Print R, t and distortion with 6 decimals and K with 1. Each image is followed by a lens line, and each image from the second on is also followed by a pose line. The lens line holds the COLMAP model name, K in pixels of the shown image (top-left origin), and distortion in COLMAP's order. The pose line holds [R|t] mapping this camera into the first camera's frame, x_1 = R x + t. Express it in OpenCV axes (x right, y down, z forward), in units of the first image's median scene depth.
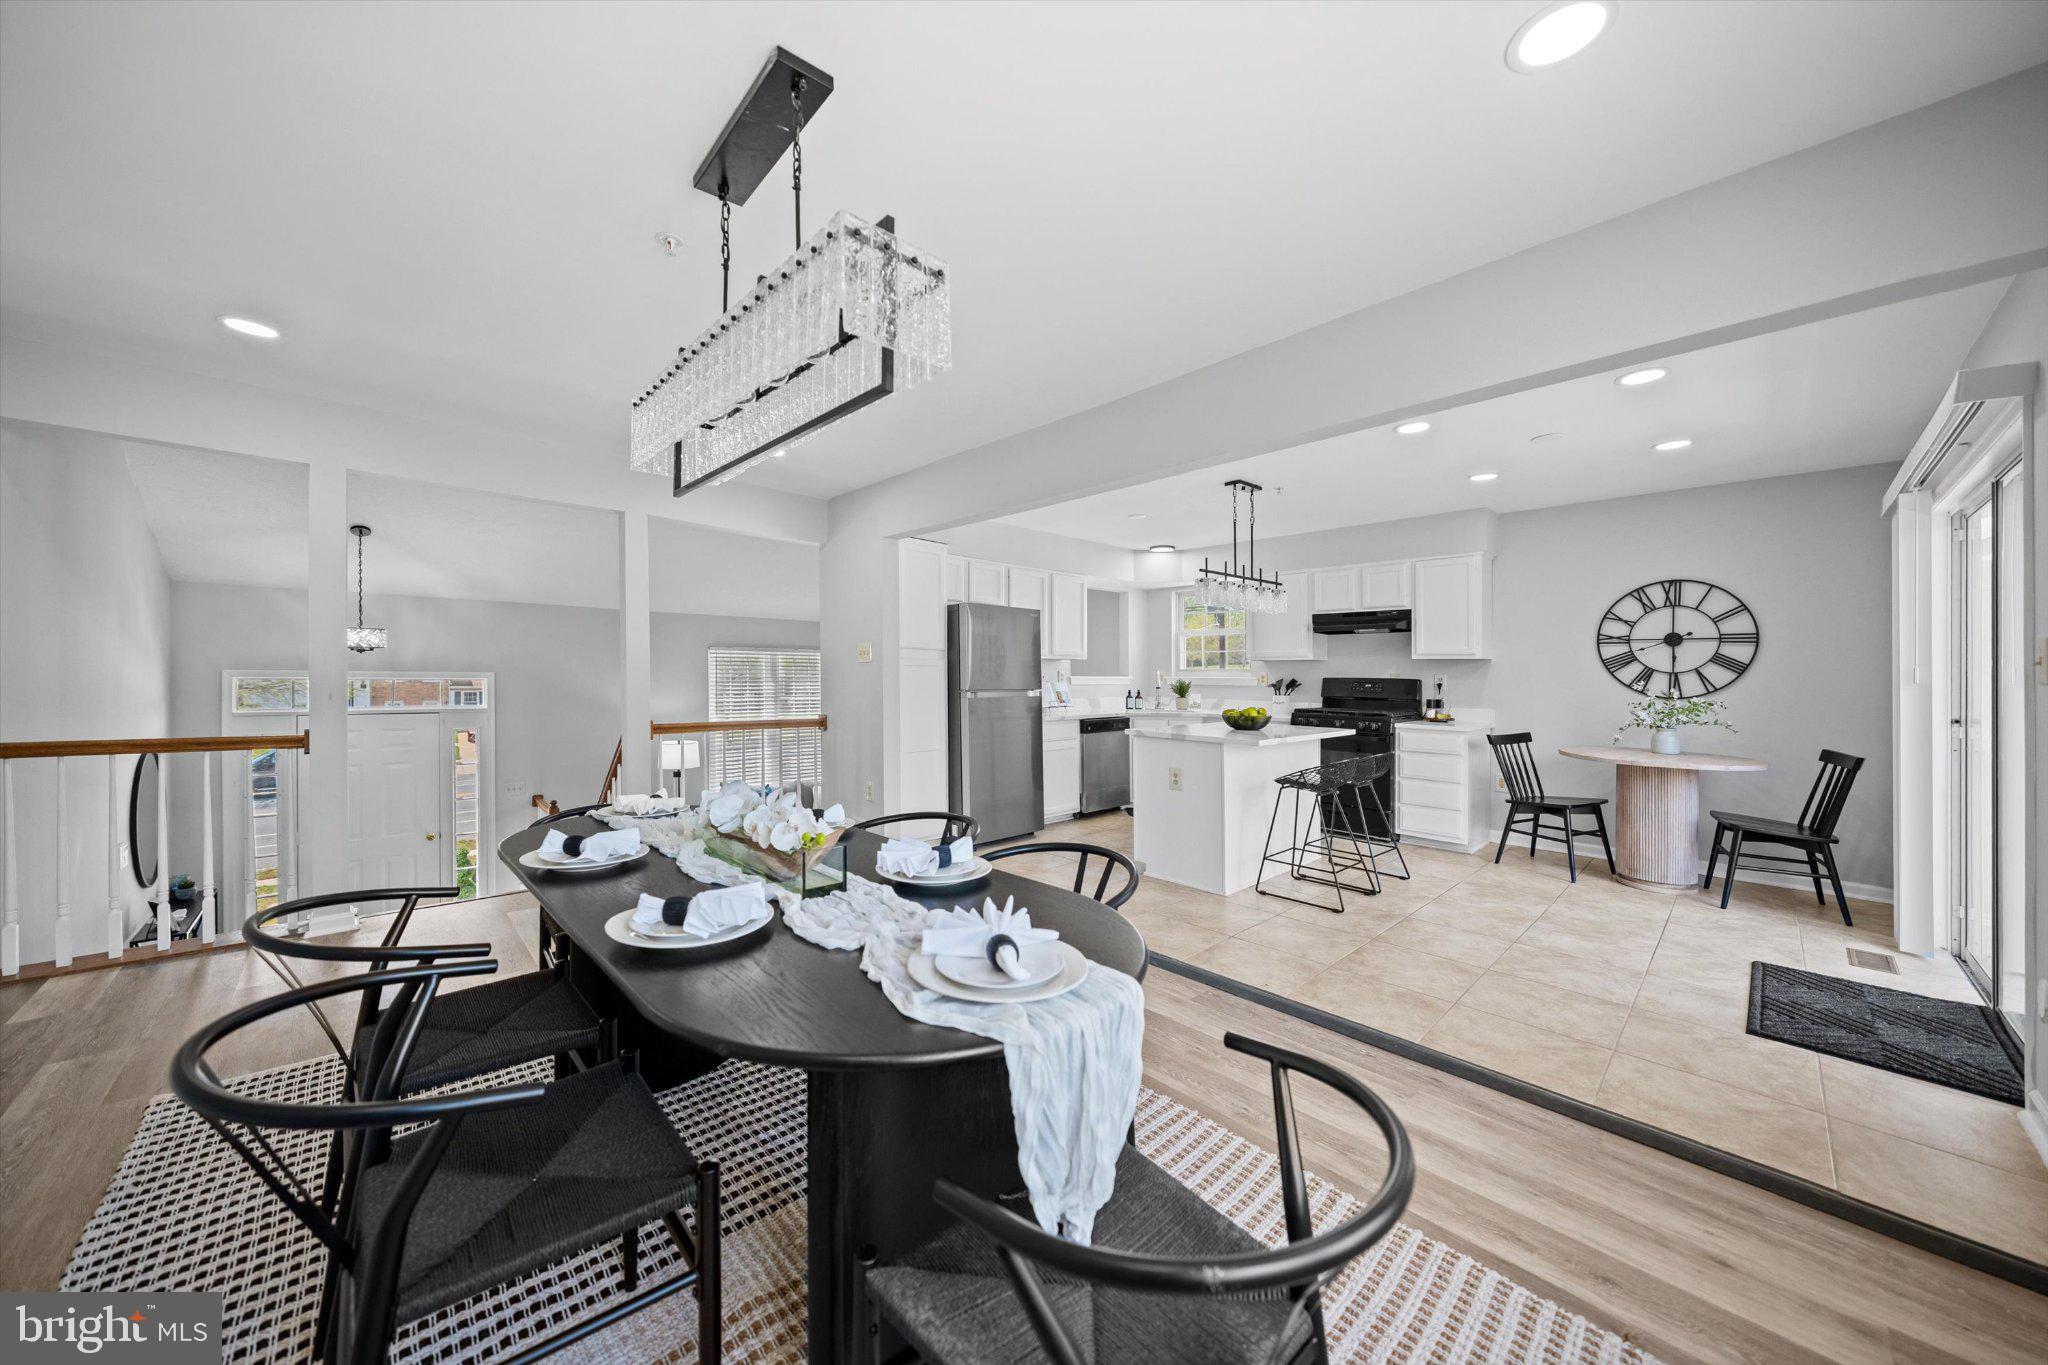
lens RADIAL K [[697.7, 0, 1022.4], [0, 697.7, 690.2], [0, 0, 1]] dist [-0.001266, -0.000250]
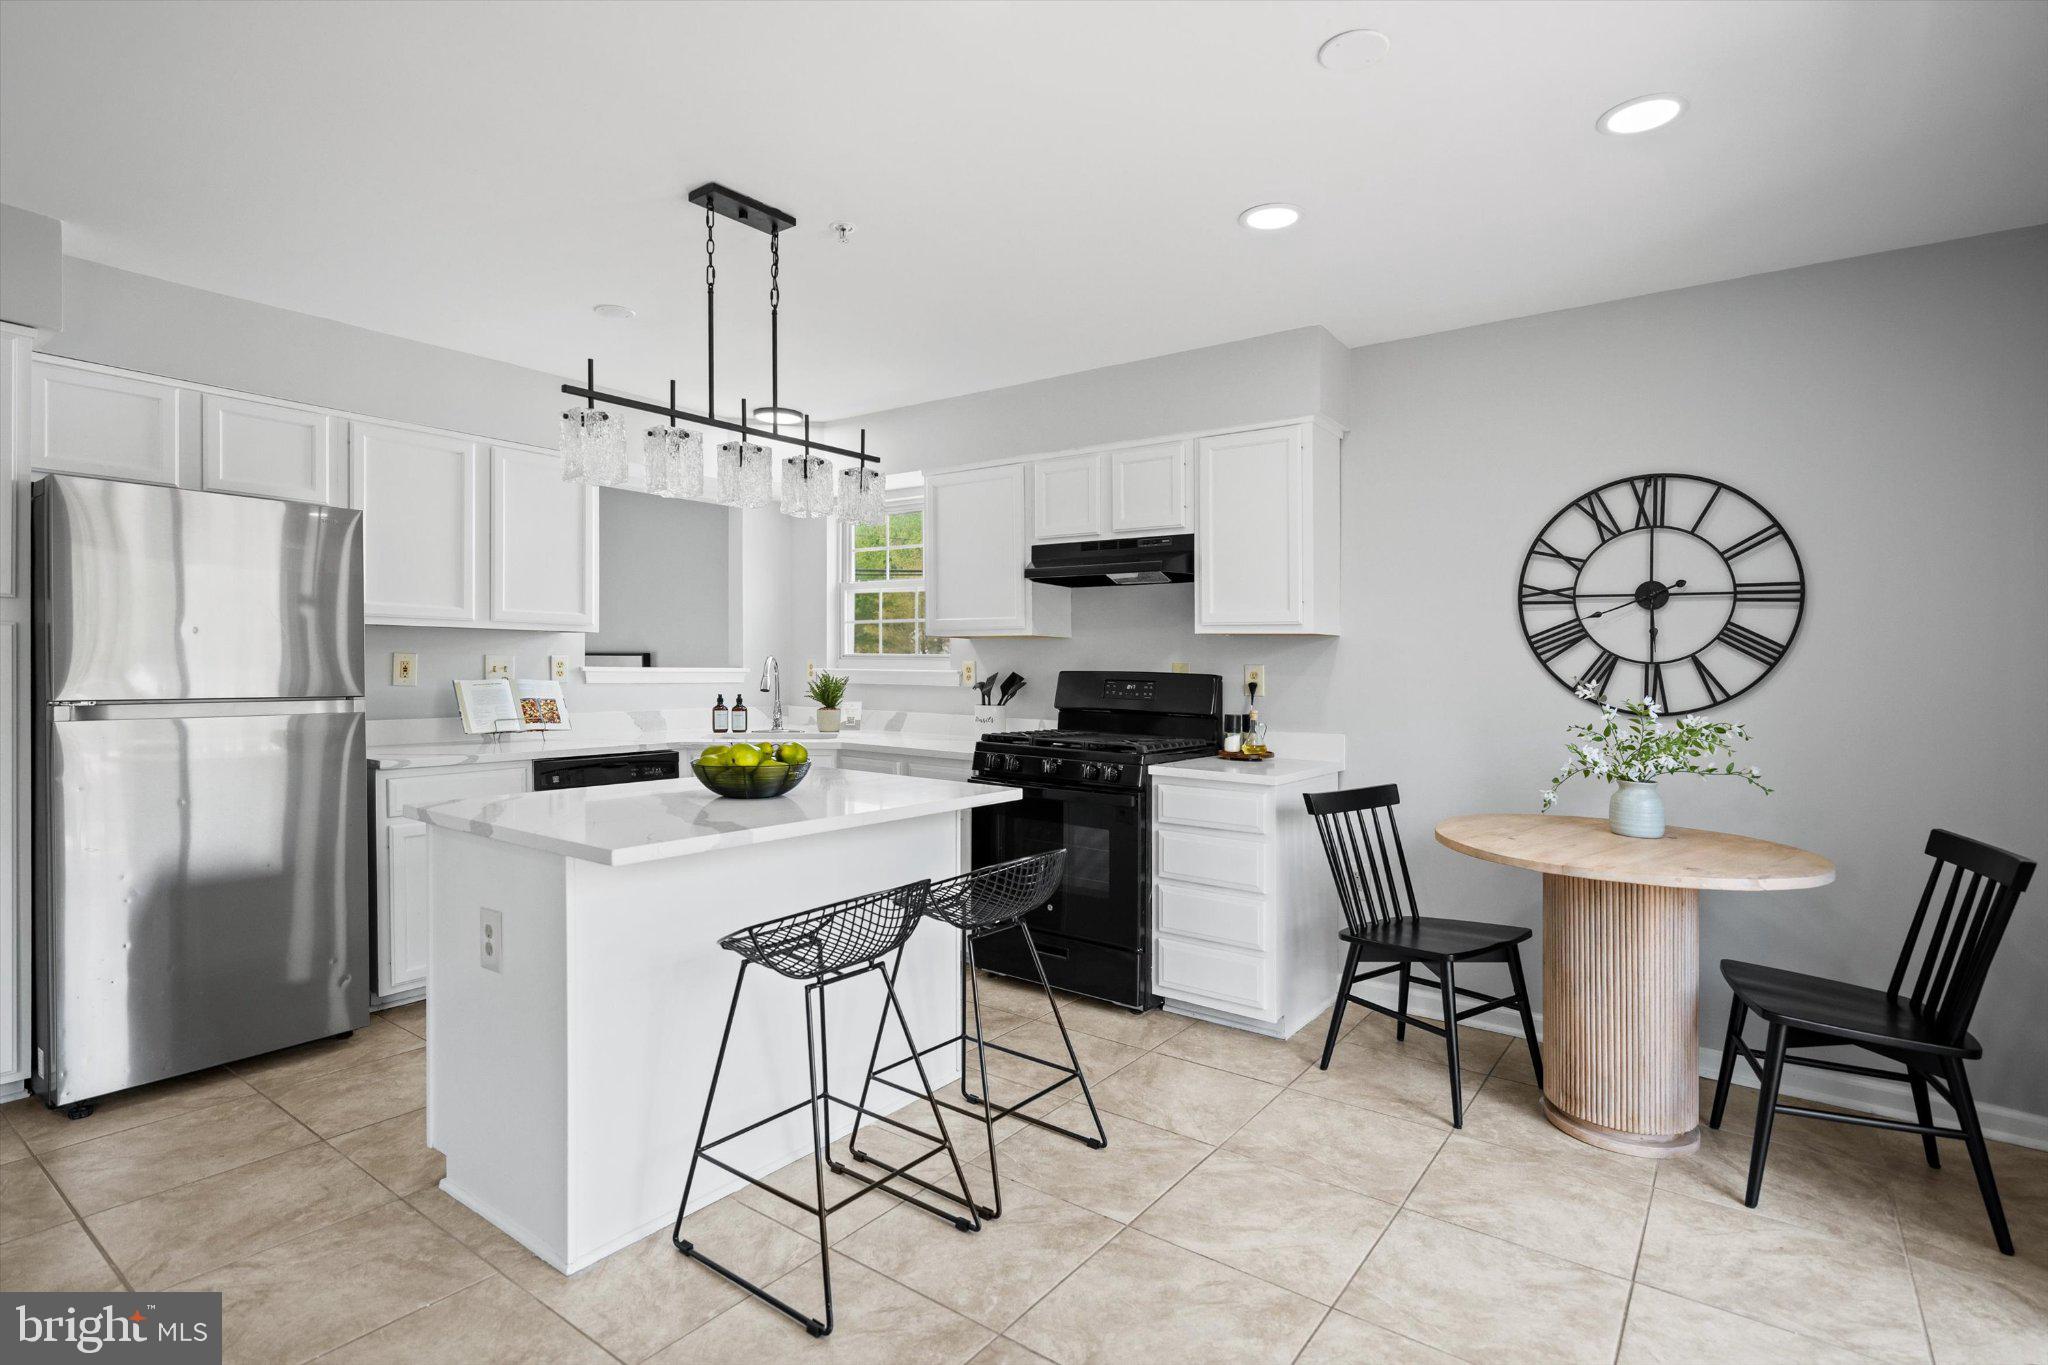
lens RADIAL K [[986.5, 0, 1024.0], [0, 986.5, 682.5], [0, 0, 1]] dist [0.001847, -0.000836]
pose [[0.984797, 0.000313, 0.173706, 0.370638], [0.000613, 0.999986, -0.005277, -0.007643], [-0.173706, 0.005303, 0.984783, 0.384809]]
